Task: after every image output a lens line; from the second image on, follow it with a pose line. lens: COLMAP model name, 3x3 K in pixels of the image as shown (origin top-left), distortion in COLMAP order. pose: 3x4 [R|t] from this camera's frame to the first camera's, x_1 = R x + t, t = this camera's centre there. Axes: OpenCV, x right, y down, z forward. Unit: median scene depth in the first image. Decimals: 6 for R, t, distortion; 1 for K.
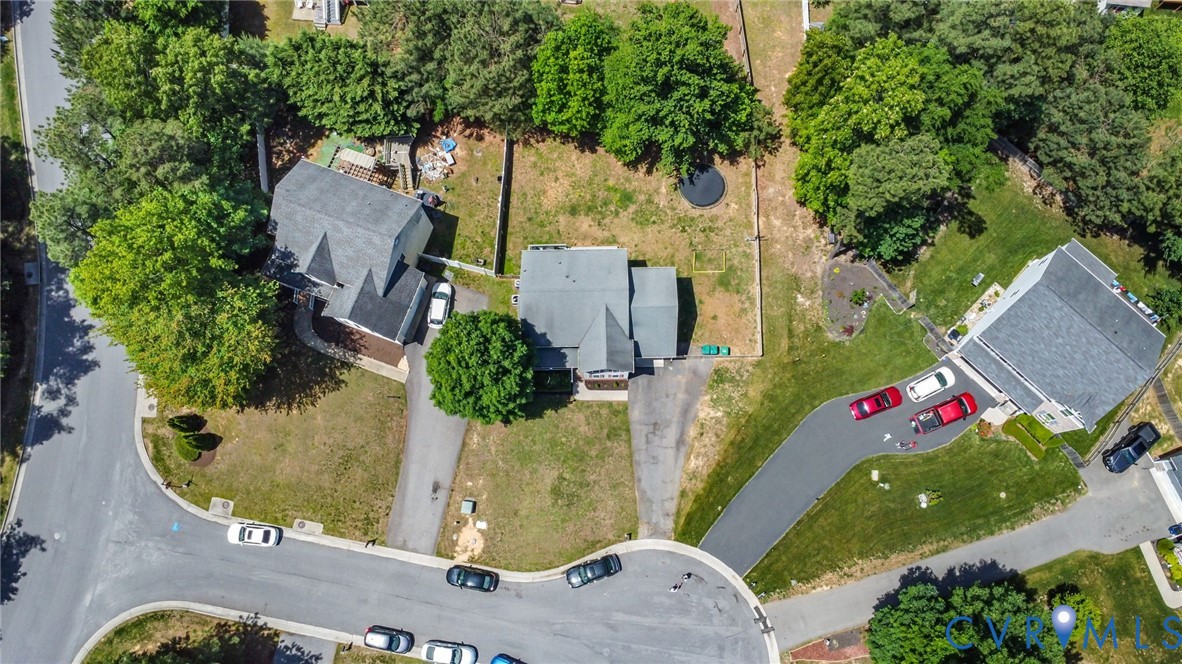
lens RADIAL K [[472.3, 0, 591.0], [0, 472.3, 332.0], [0, 0, 1]] dist [-0.000210, -0.000012]
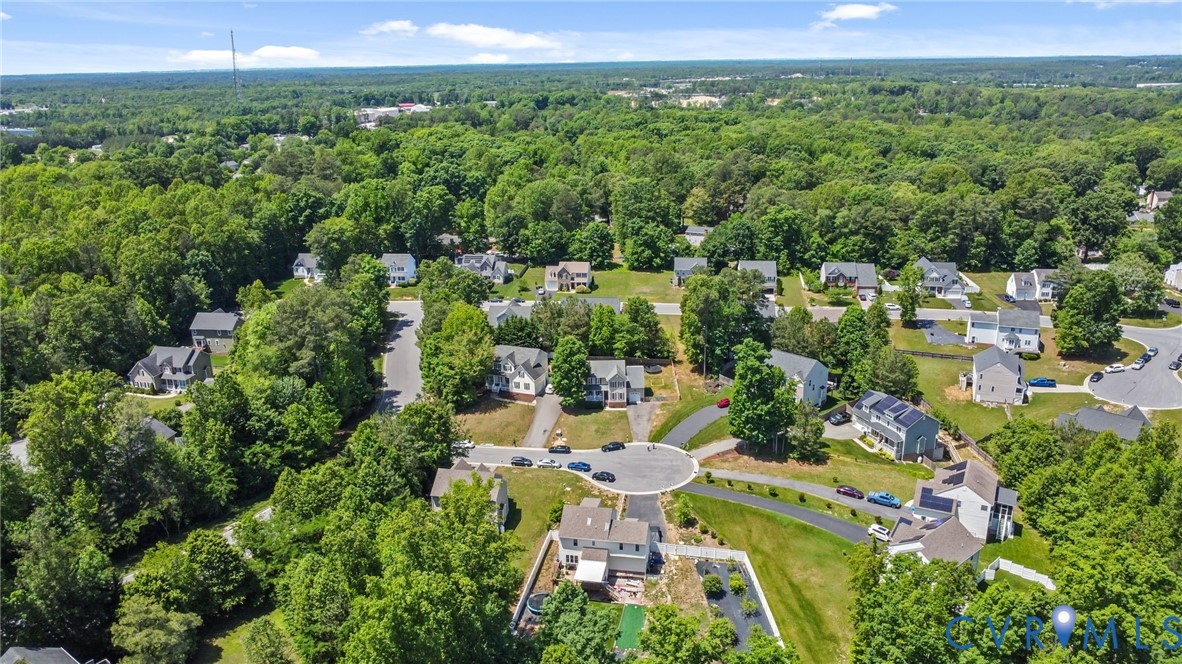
lens RADIAL K [[472.3, 0, 591.0], [0, 472.3, 332.0], [0, 0, 1]] dist [-0.000210, -0.000012]
pose [[0.999765, -0.001314, -0.021658, -0.049600], [-0.017141, 0.564136, -0.825504, 1.920959], [0.013303, 0.825681, 0.563981, -0.693780]]
